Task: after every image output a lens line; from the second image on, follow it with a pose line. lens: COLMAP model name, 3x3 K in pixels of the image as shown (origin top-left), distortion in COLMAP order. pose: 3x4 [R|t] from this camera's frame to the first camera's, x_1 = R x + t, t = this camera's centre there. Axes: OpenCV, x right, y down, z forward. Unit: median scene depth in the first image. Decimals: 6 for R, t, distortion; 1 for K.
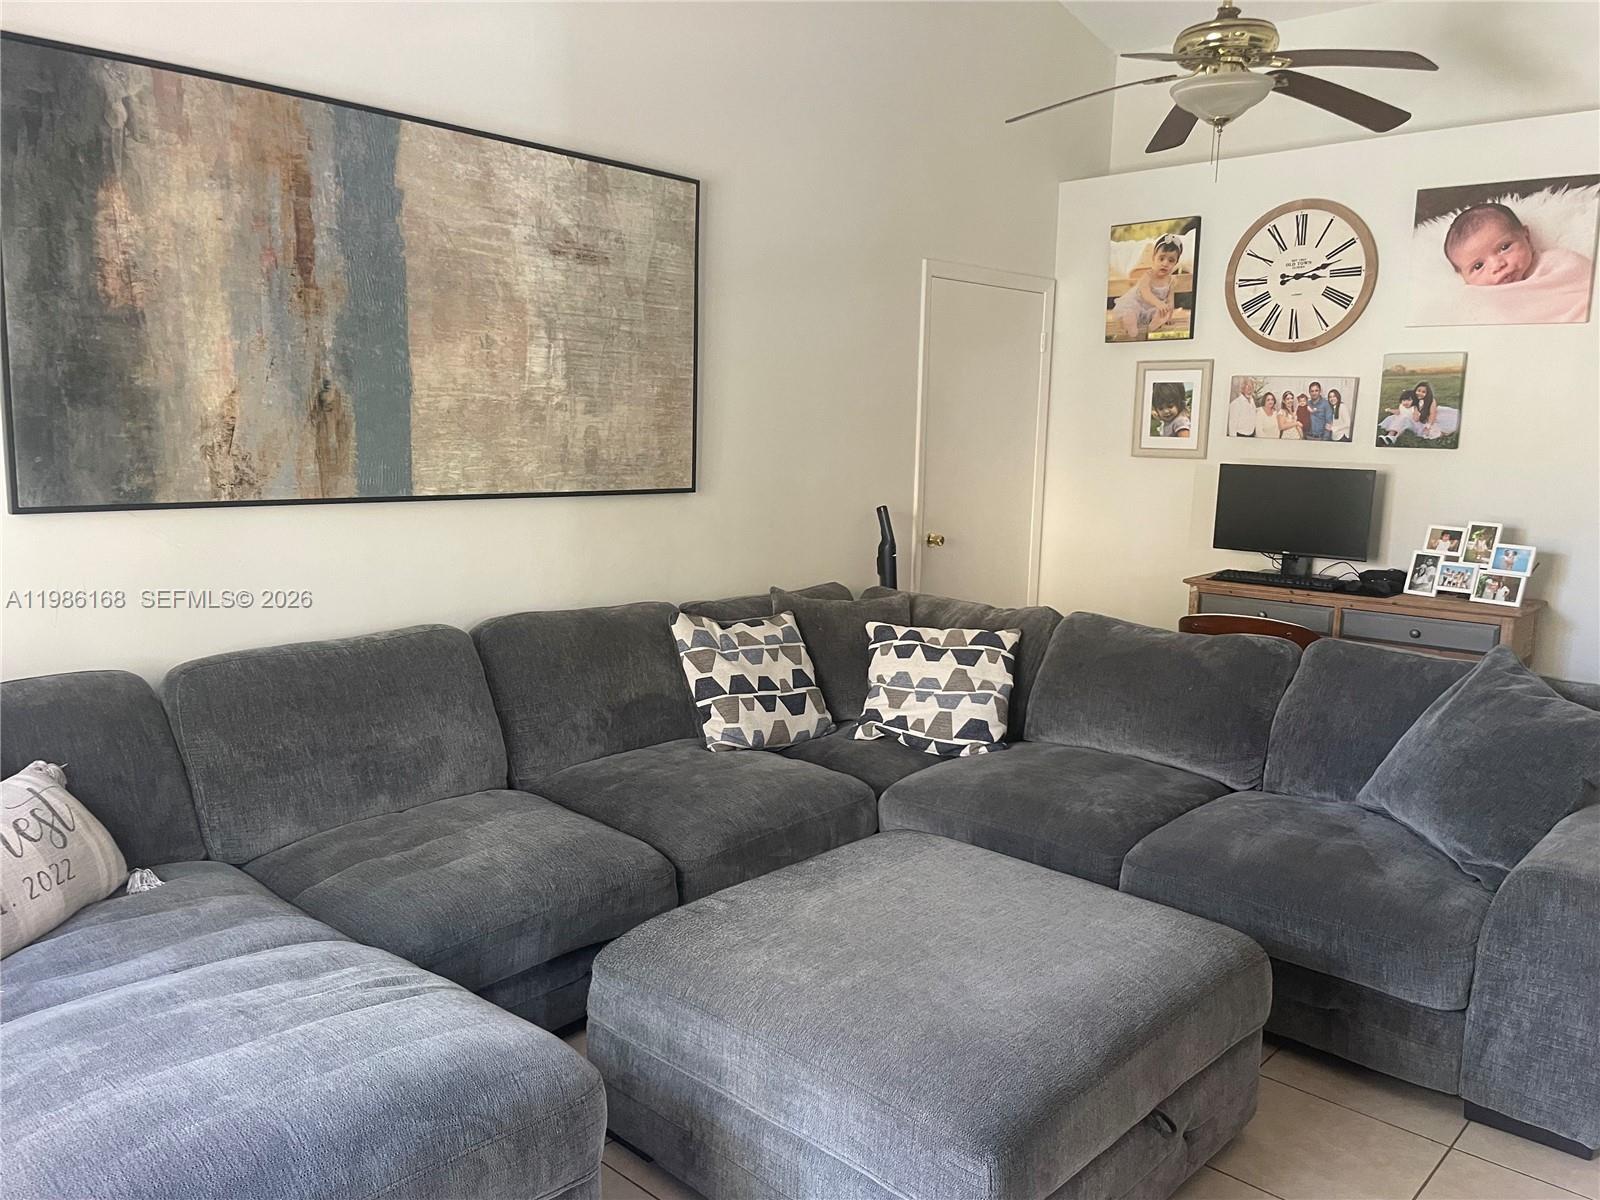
lens RADIAL K [[1219.0, 0, 797.9], [0, 1219.0, 615.5], [0, 0, 1]] dist [0.023477, -0.037281]
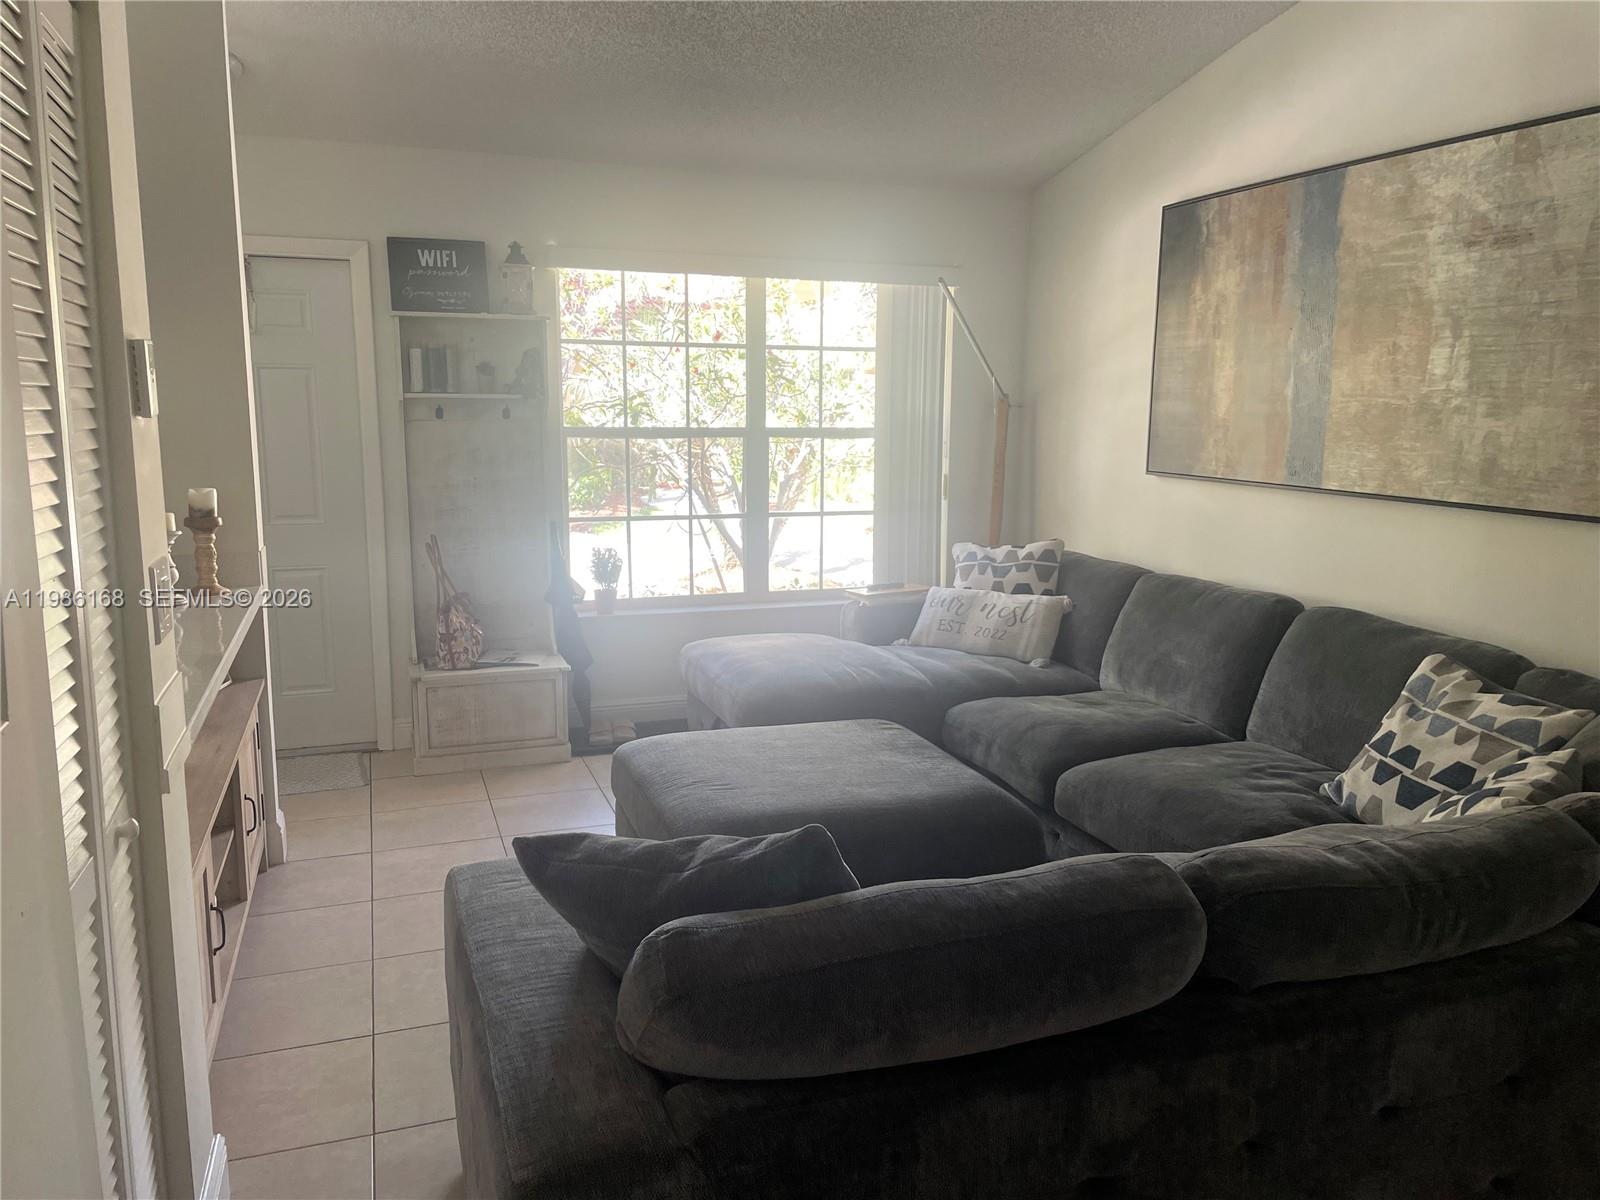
lens RADIAL K [[1219.0, 0, 799.8], [0, 1219.0, 596.9], [0, 0, 1]] dist [0.023477, -0.037281]
pose [[-0.465624, 0.116916, -0.877226, 0.887325], [-0.156272, 0.964796, 0.211535, -0.155815], [0.871076, 0.235581, -0.430961, 1.022297]]
